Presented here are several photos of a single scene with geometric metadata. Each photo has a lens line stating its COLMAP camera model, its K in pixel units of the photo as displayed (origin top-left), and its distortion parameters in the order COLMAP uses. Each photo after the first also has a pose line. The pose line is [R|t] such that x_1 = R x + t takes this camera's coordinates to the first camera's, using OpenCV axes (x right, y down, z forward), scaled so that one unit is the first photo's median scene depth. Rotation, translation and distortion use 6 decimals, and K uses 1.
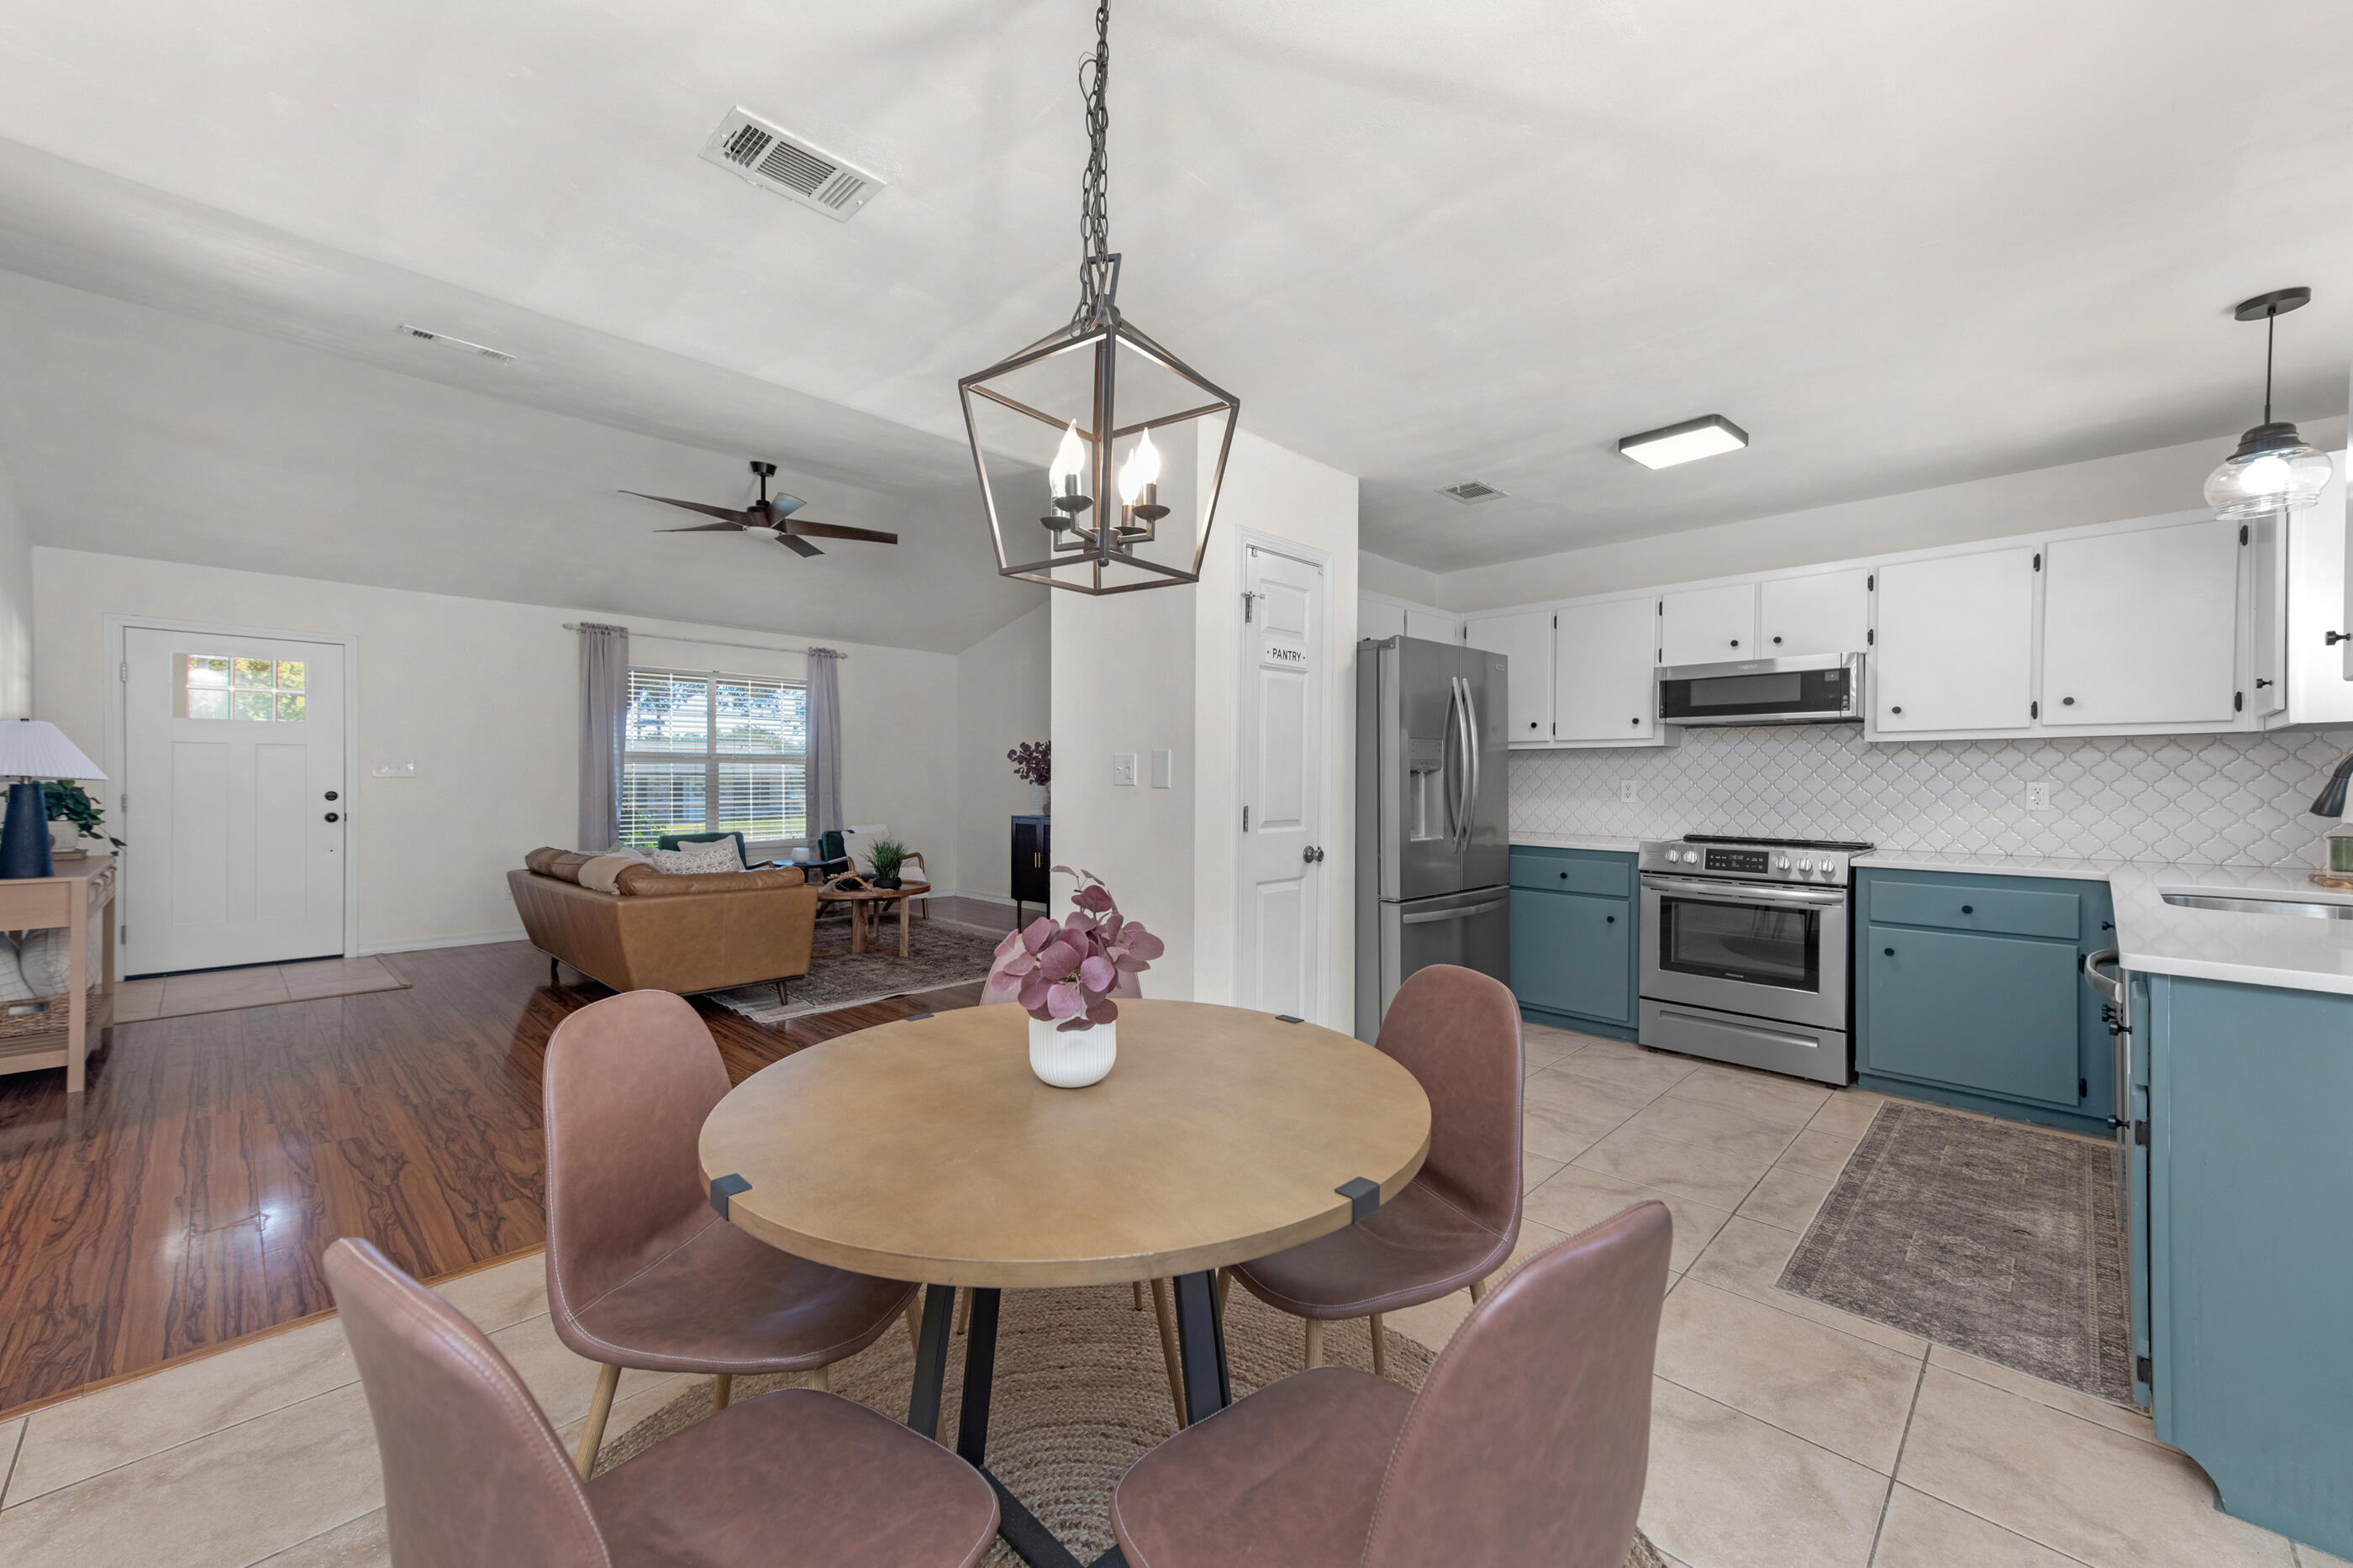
lens RADIAL K [[942.1, 0, 1221.8], [0, 942.1, 780.1], [0, 0, 1]] dist [0.032933, 0.000567]
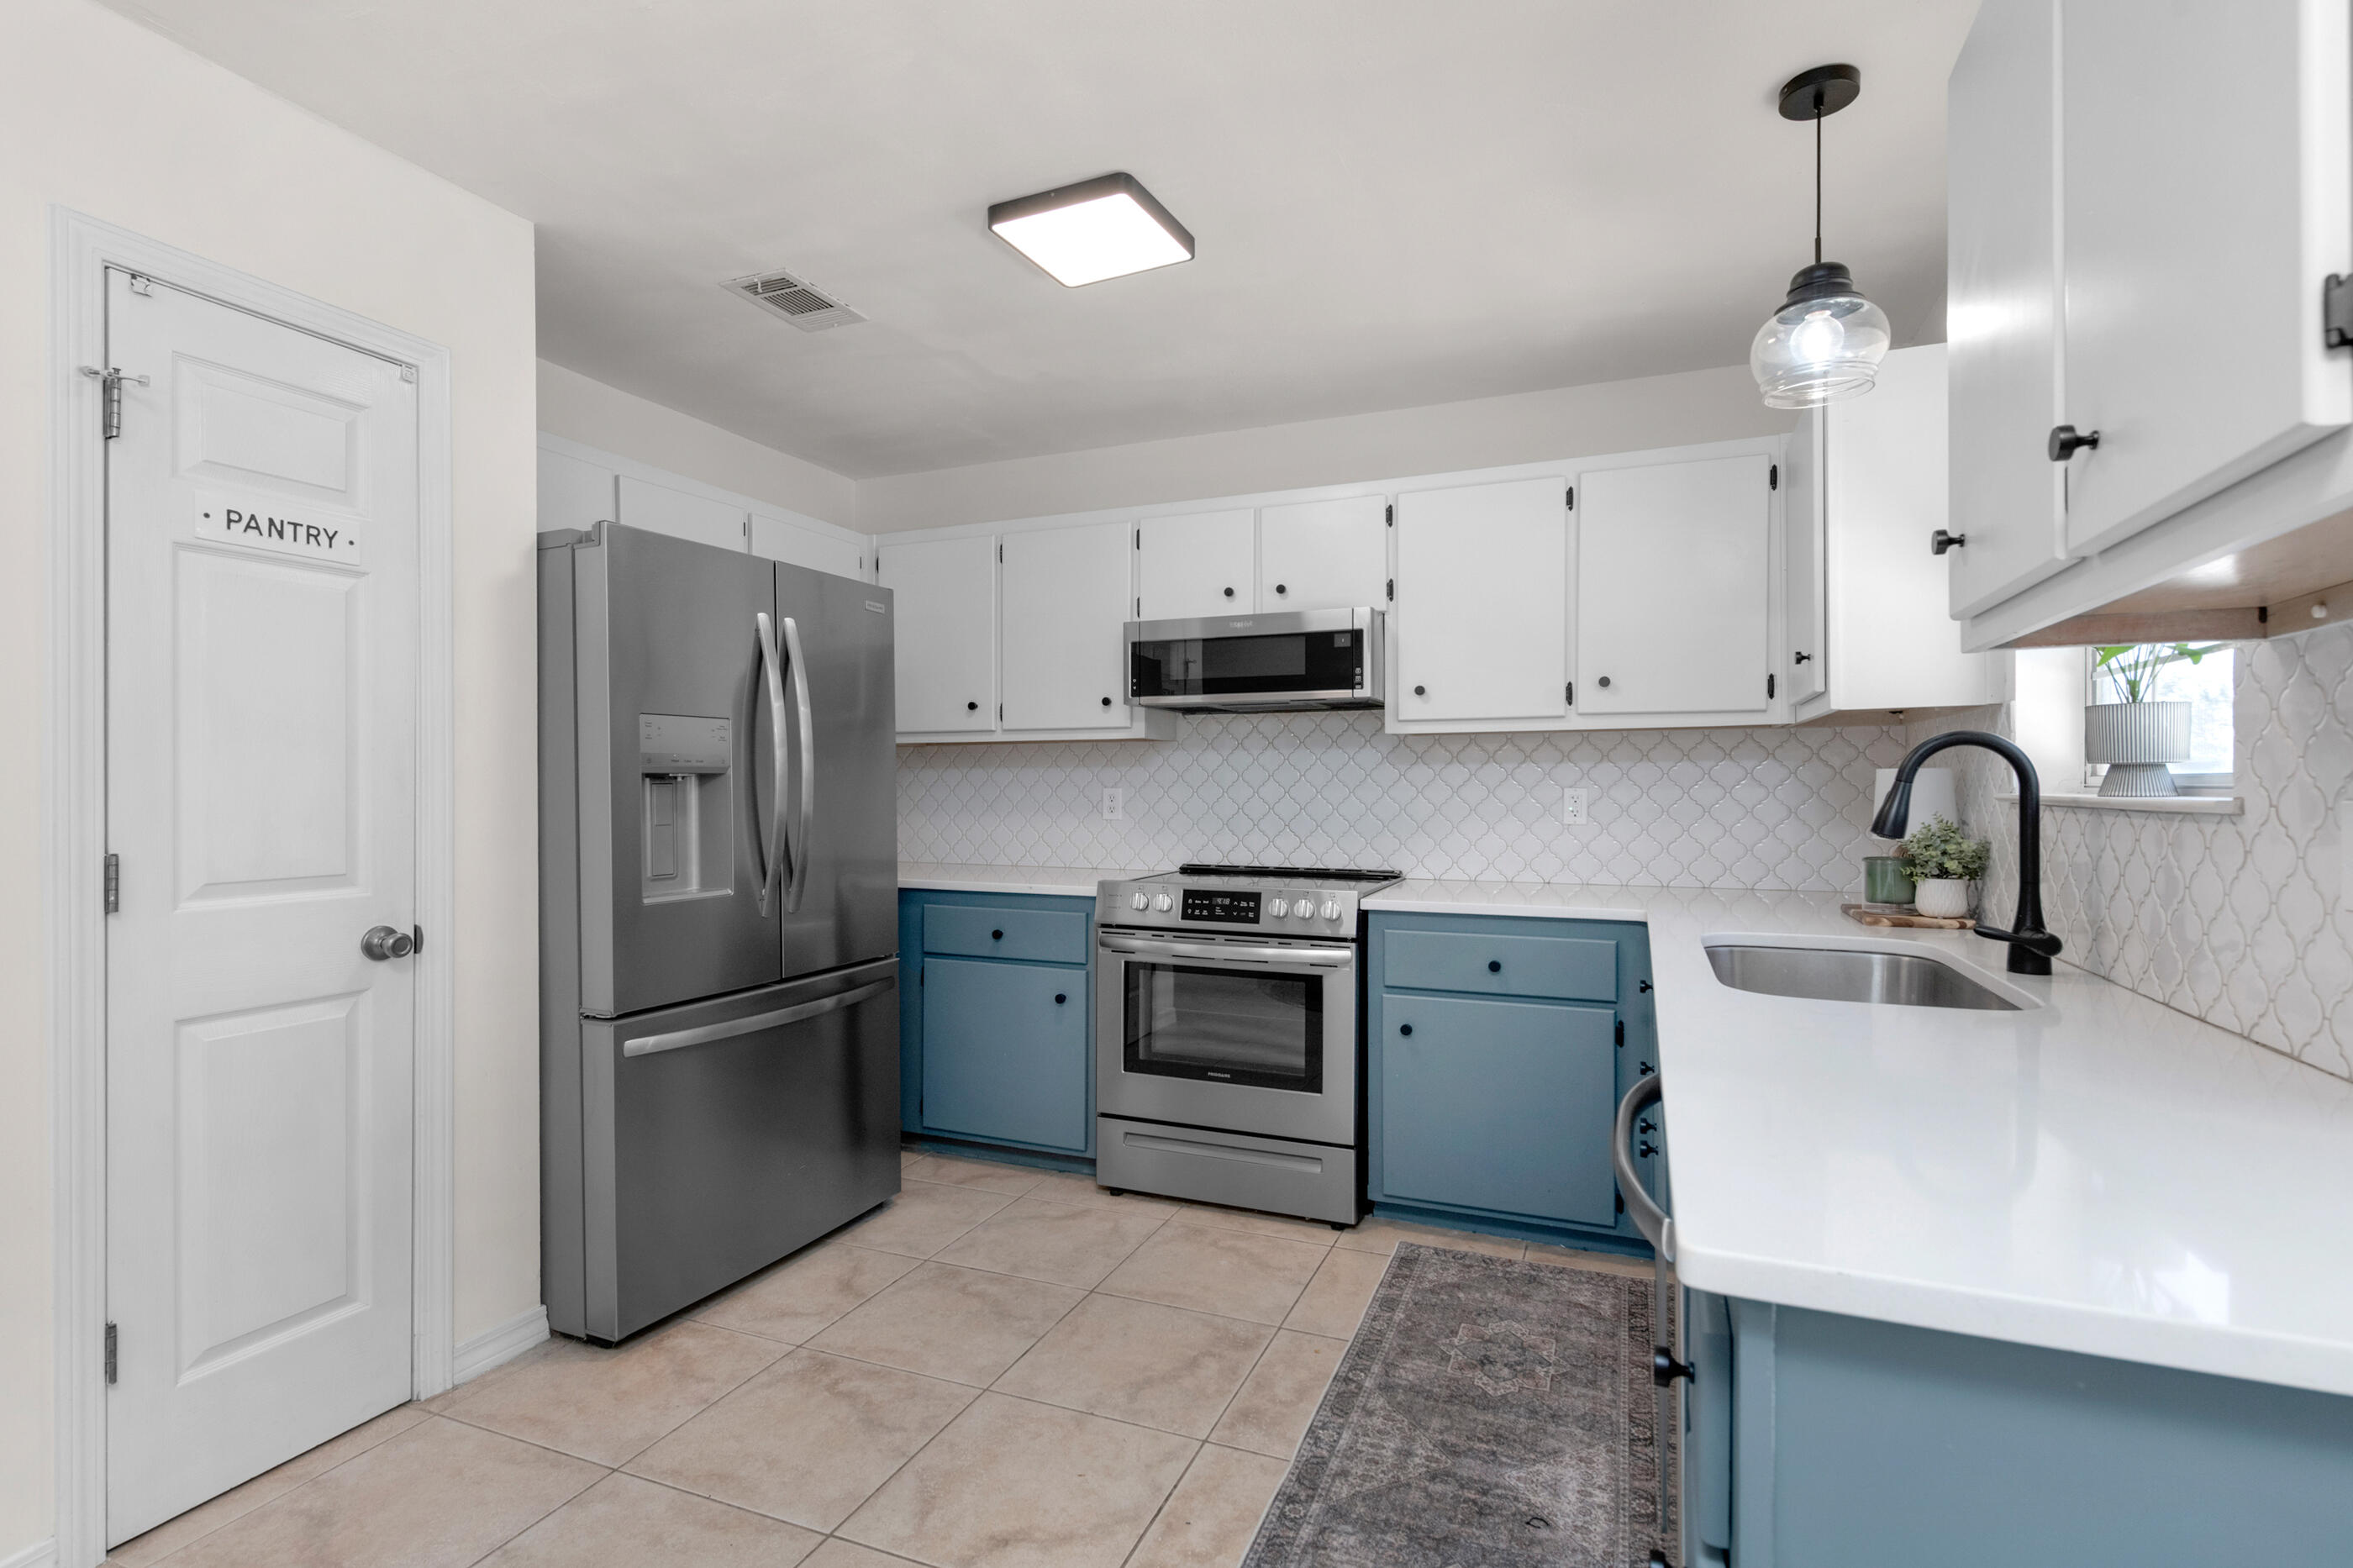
lens RADIAL K [[1038.7, 0, 1173.7], [0, 1038.7, 782.4], [0, 0, 1]] dist [0.011317, -0.003843]
pose [[0.950029, -0.003332, 0.312145, 0.296887], [0.004642, 0.999983, -0.003453, -0.001480], [-0.312129, 0.004729, 0.950028, 0.326602]]
